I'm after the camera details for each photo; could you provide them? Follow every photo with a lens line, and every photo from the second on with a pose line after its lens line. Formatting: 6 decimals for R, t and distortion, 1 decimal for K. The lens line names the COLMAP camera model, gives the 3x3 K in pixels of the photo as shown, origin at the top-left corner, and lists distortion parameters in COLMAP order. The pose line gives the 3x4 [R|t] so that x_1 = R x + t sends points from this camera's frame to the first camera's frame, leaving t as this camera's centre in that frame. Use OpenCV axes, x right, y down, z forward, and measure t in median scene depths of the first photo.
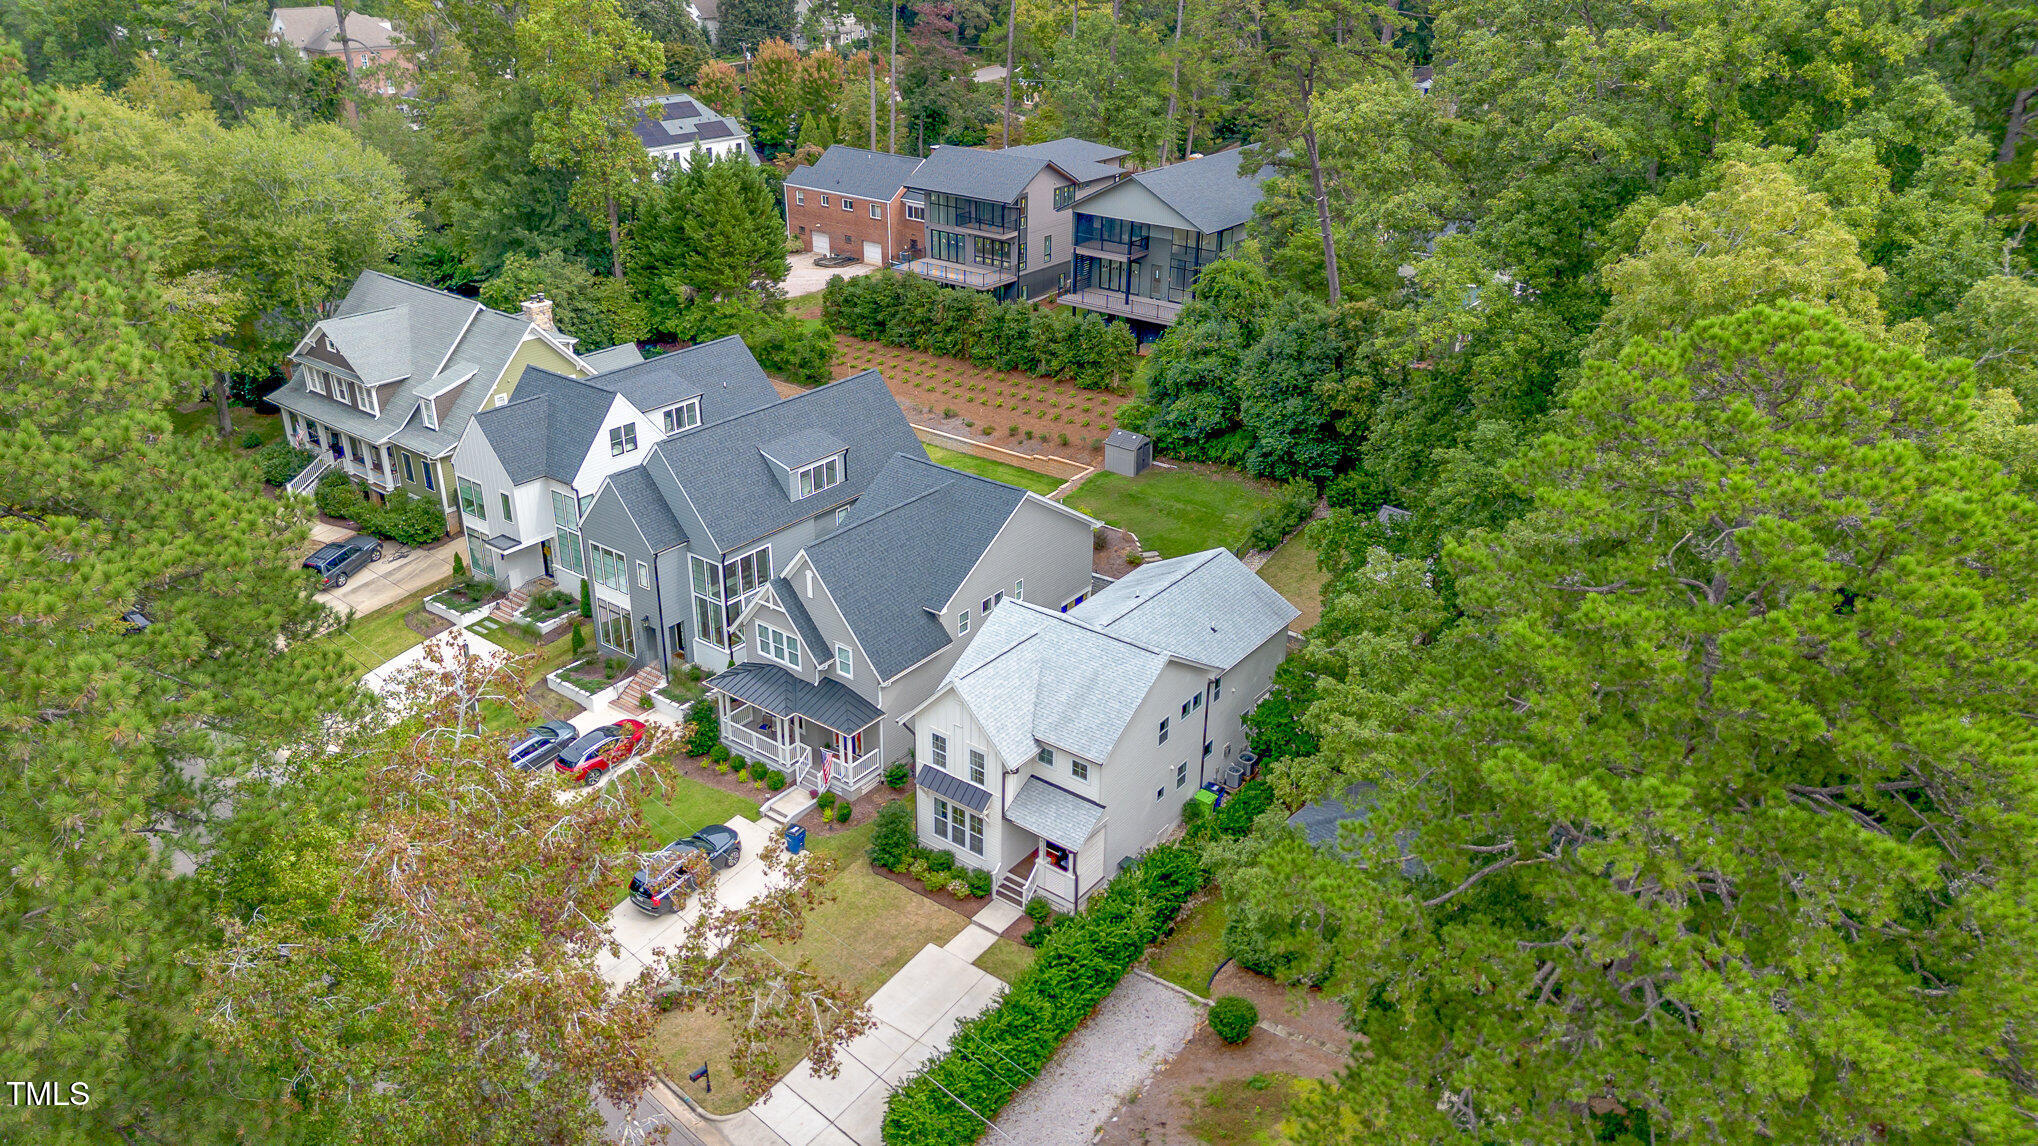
lens RADIAL K [[1399.6, 0, 1018.9], [0, 1399.6, 563.4], [0, 0, 1]] dist [0.022079, -0.032915]
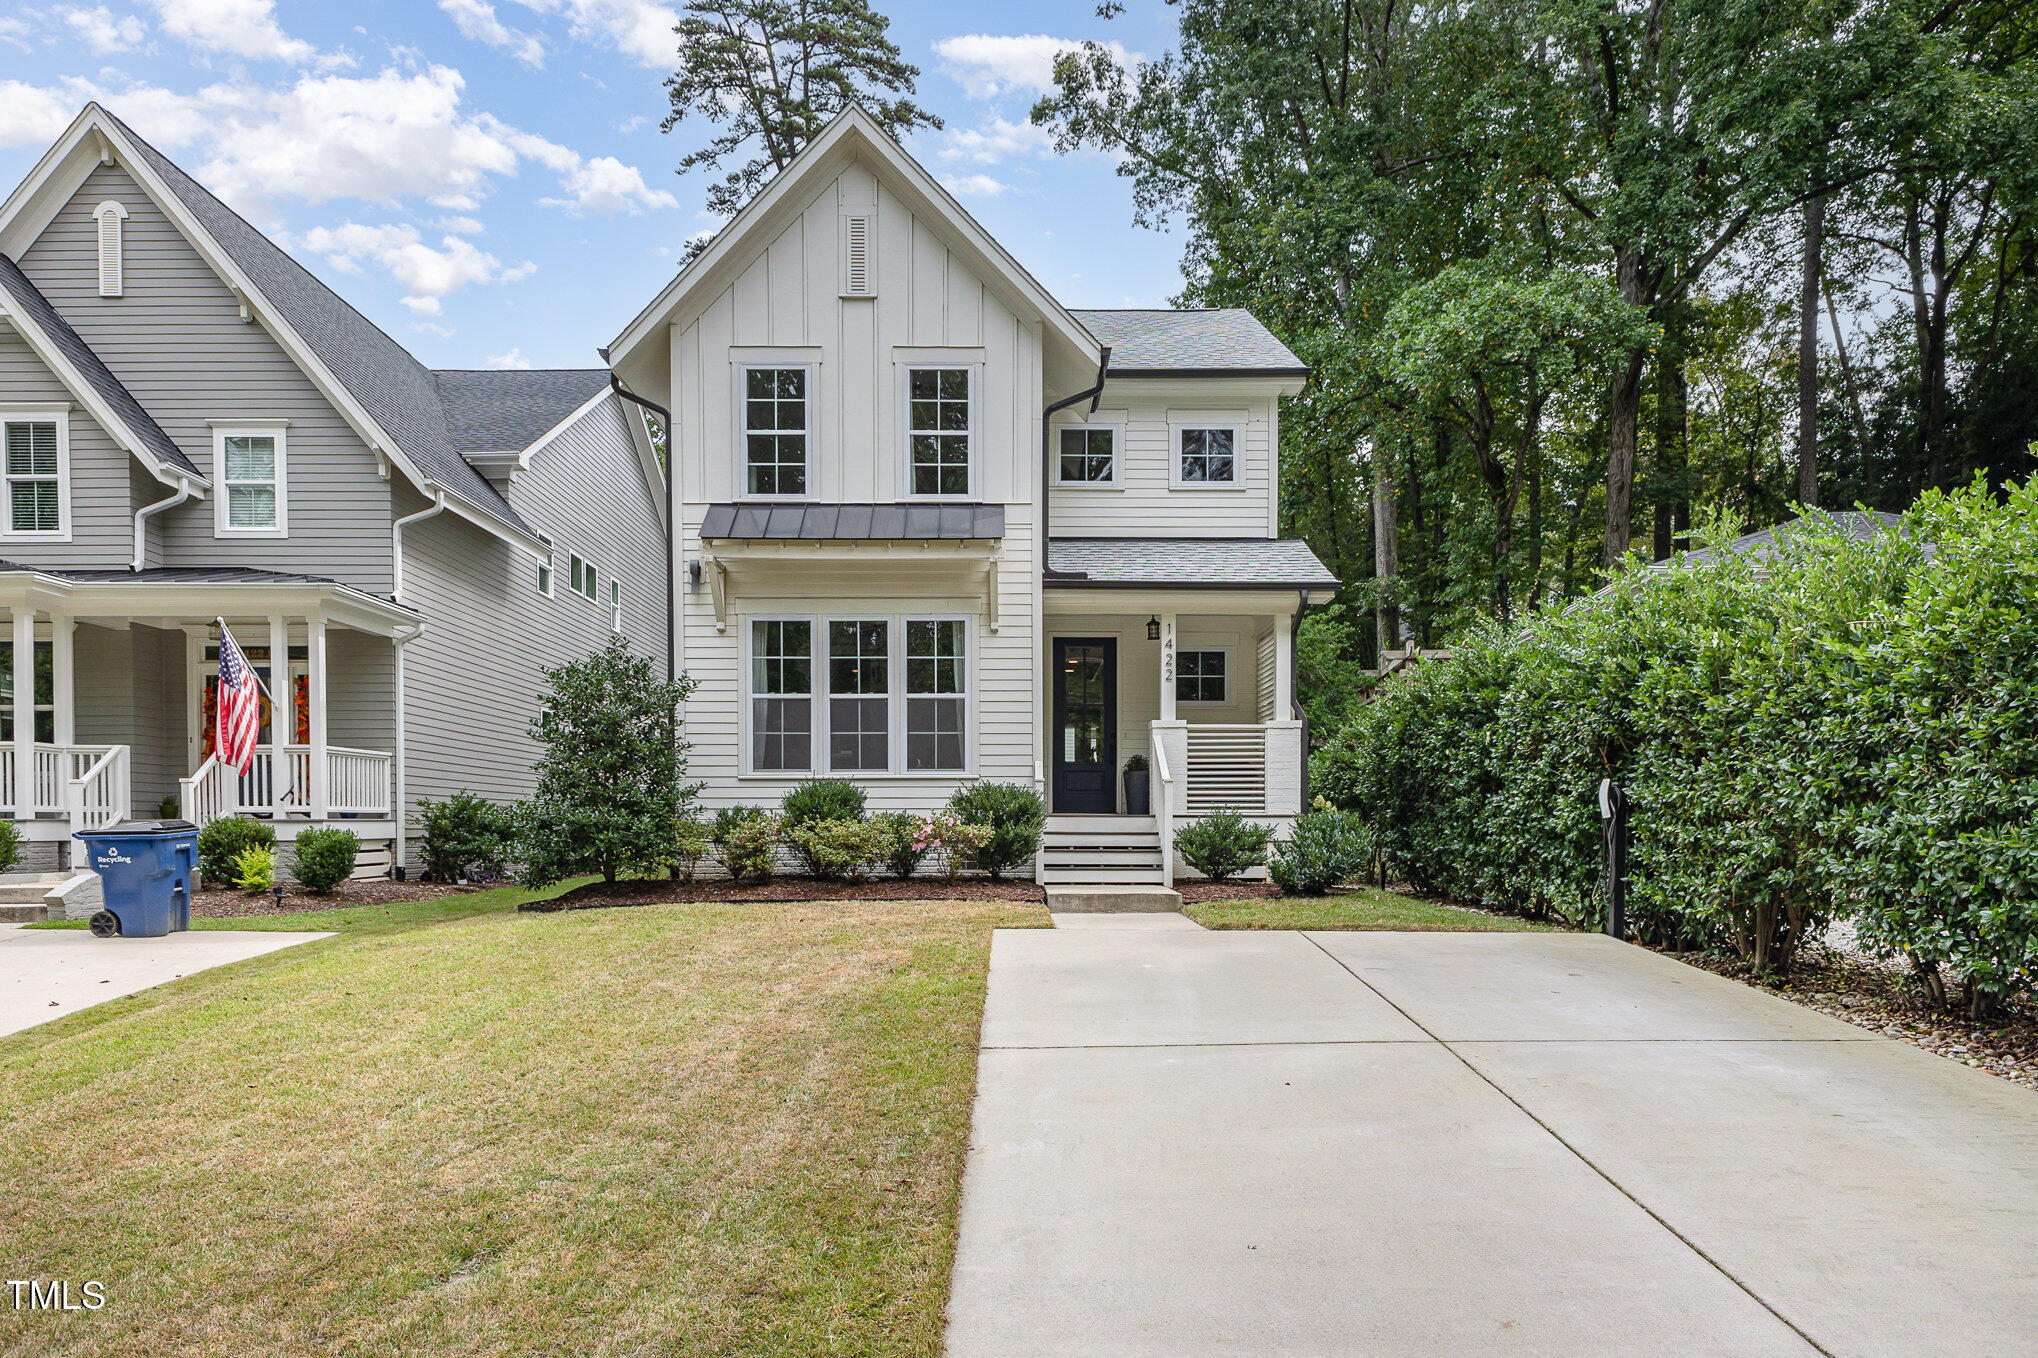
lens RADIAL K [[1251.4, 0, 1004.8], [0, 1251.4, 871.8], [0, 0, 1]] dist [0.020358, -0.007594]
pose [[0.800210, -0.021583, 0.599332, -0.161343], [0.252363, 0.918683, -0.303865, 0.281601], [-0.544038, 0.394405, 0.740586, 0.727485]]
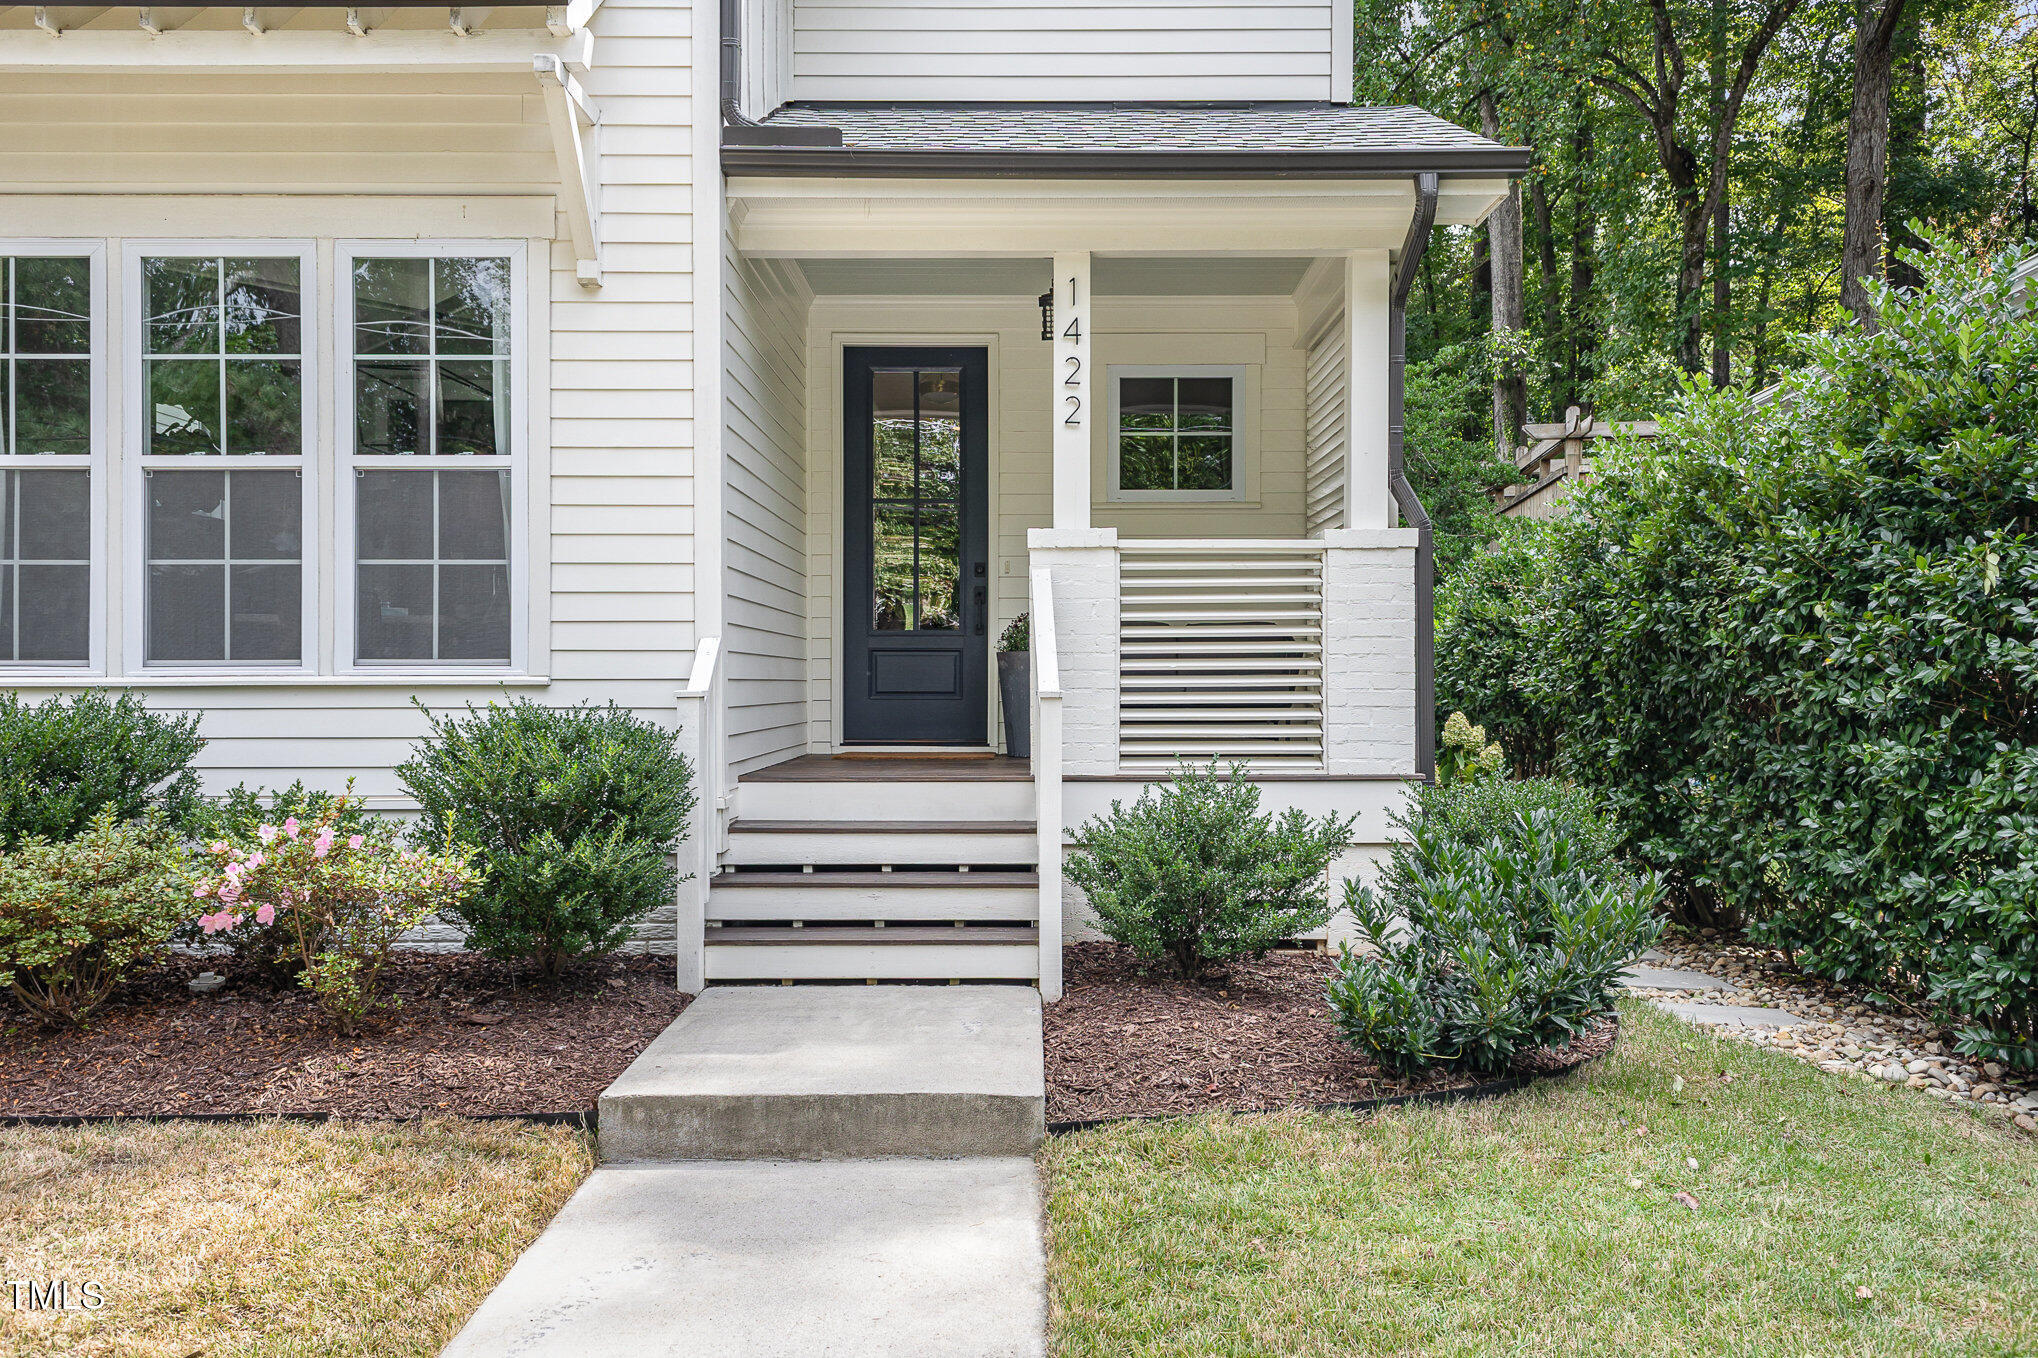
lens RADIAL K [[1491.2, 0, 1024.0], [0, 1491.2, 699.0], [0, 0, 1]] dist [0.027738, -0.007415]
pose [[0.799643, -0.010282, 0.600388, -0.057607], [0.254218, 0.911625, -0.322975, 0.234595], [-0.544008, 0.410894, 0.731588, 0.805691]]
